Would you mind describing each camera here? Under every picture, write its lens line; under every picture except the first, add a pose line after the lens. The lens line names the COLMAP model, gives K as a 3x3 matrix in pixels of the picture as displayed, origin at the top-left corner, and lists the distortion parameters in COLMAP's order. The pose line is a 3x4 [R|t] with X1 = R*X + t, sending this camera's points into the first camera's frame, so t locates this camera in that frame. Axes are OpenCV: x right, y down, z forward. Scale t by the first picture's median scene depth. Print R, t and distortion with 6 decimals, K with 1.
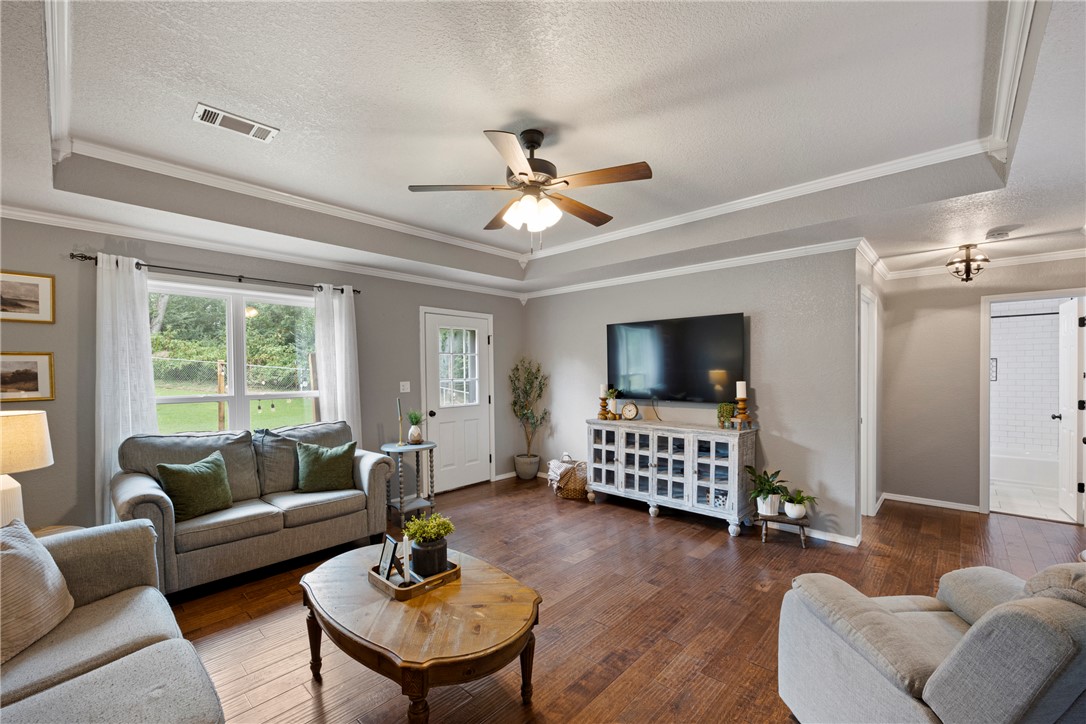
lens RADIAL K [[440.6, 0, 541.0], [0, 440.6, 371.2], [0, 0, 1]] dist [0.001433, 0.000149]
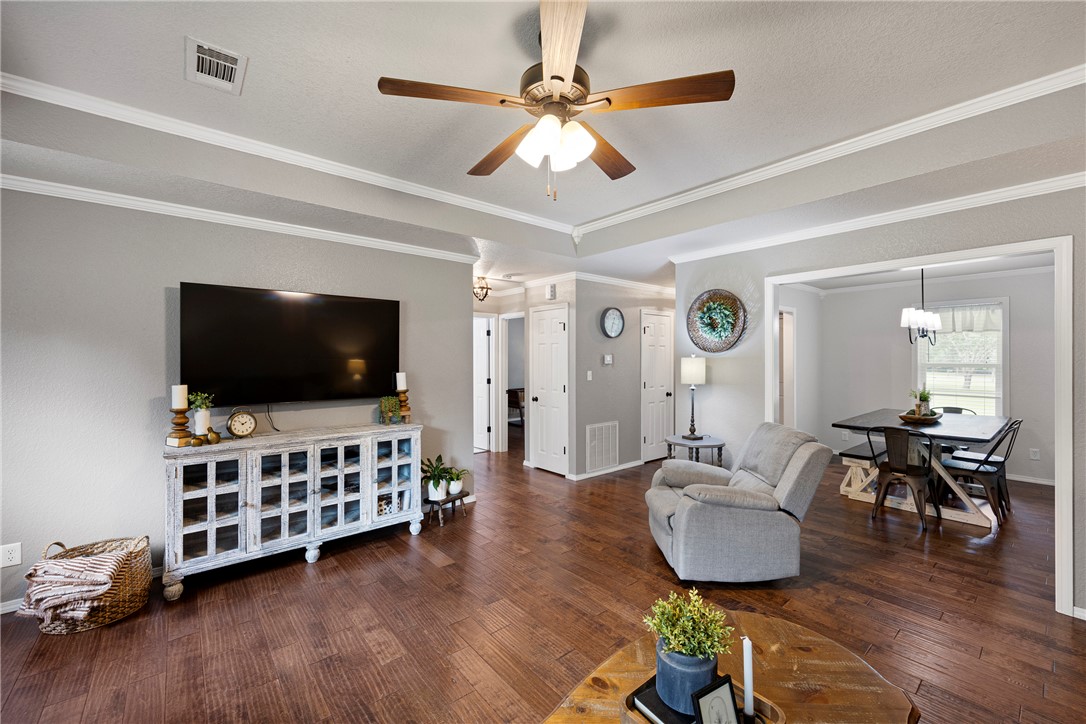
lens RADIAL K [[440.6, 0, 533.1], [0, 440.6, 355.8], [0, 0, 1]] dist [0.001433, 0.000149]
pose [[0.139296, 0.015654, 0.990127, -0.420052], [0.008053, 0.999824, -0.016940, 0.005530], [-0.990218, 0.010333, 0.139146, 0.541808]]
